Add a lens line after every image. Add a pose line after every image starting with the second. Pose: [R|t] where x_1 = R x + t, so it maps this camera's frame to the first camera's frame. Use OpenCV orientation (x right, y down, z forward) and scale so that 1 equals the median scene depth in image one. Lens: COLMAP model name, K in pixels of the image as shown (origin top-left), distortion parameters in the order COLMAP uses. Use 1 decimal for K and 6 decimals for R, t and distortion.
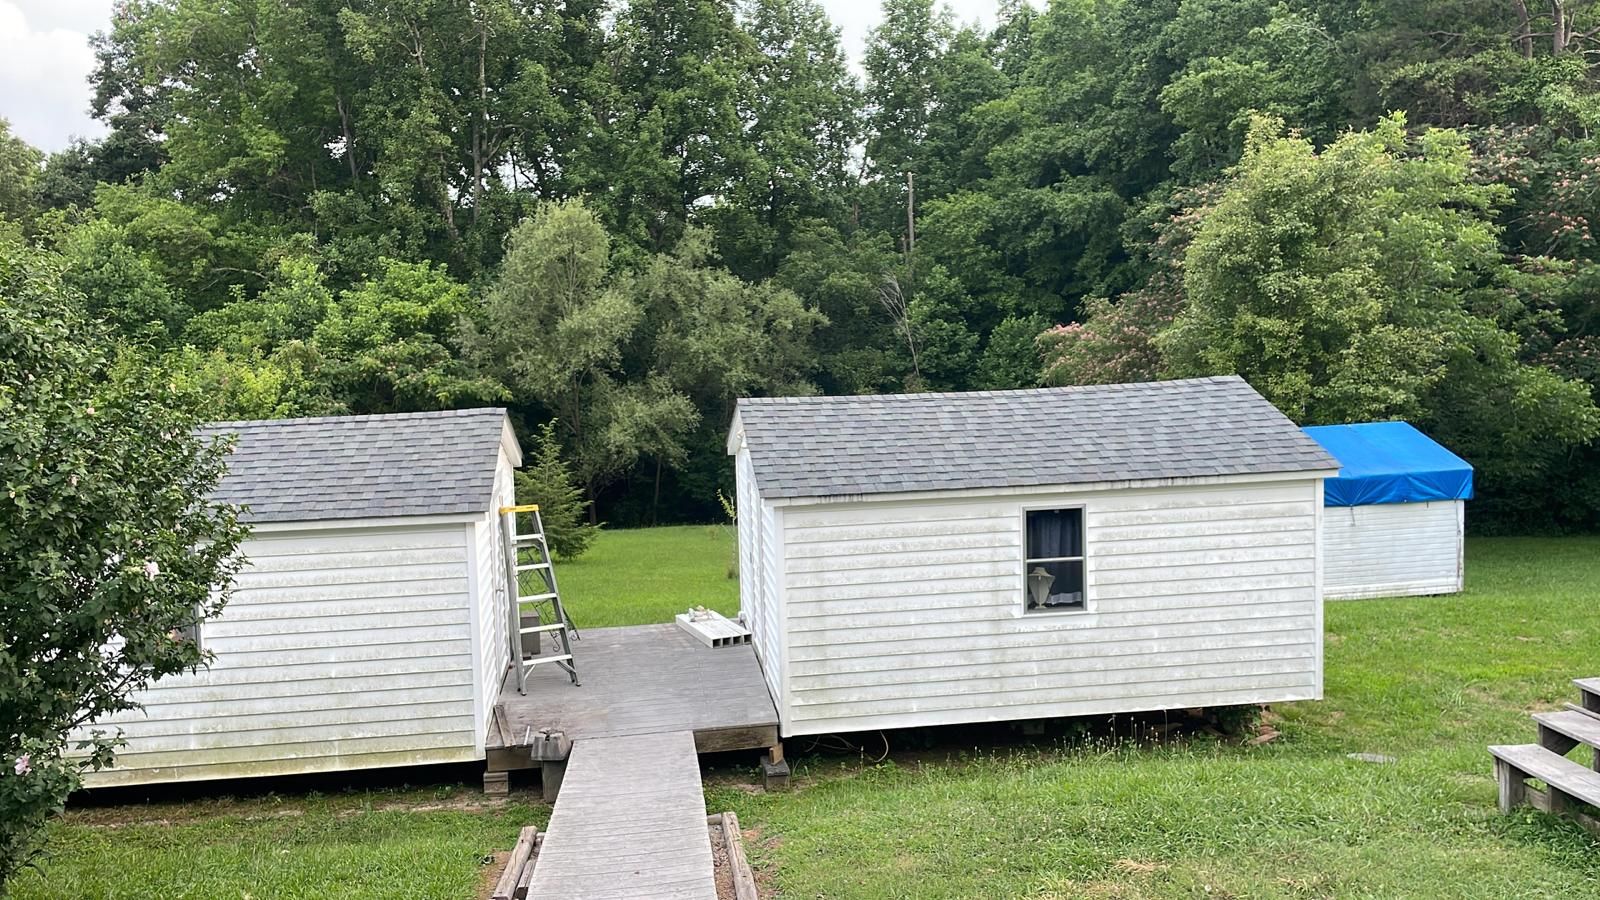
lens RADIAL K [[1279.5, 0, 800.0], [0, 1279.5, 445.2], [0, 0, 1]] dist [-0.052512, 0.004973]
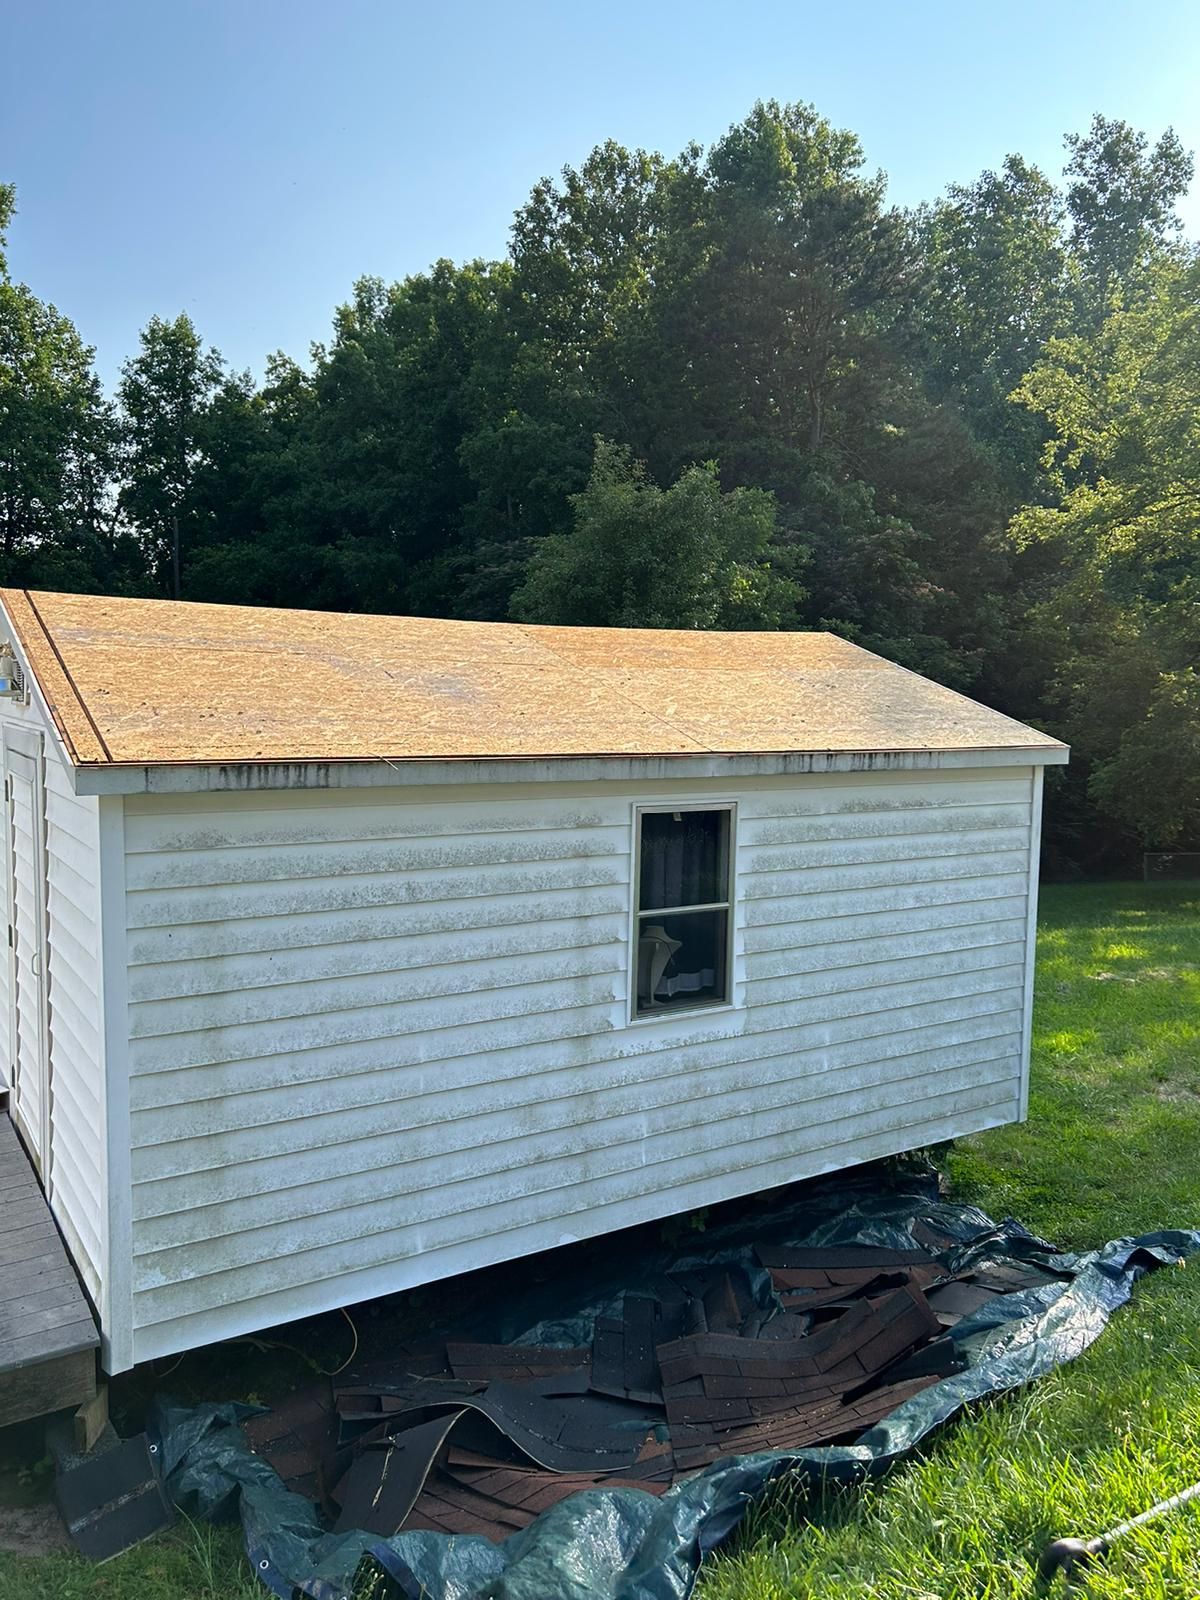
lens RADIAL K [[1257.0, 0, 639.0], [0, 1257.0, 782.5], [0, 0, 1]] dist [0.040946, -0.039587]
pose [[0.903246, 0.006788, 0.429070, -0.034681], [0.004687, 0.999659, -0.025680, 0.050795], [-0.429098, 0.025207, 0.902906, 0.541320]]
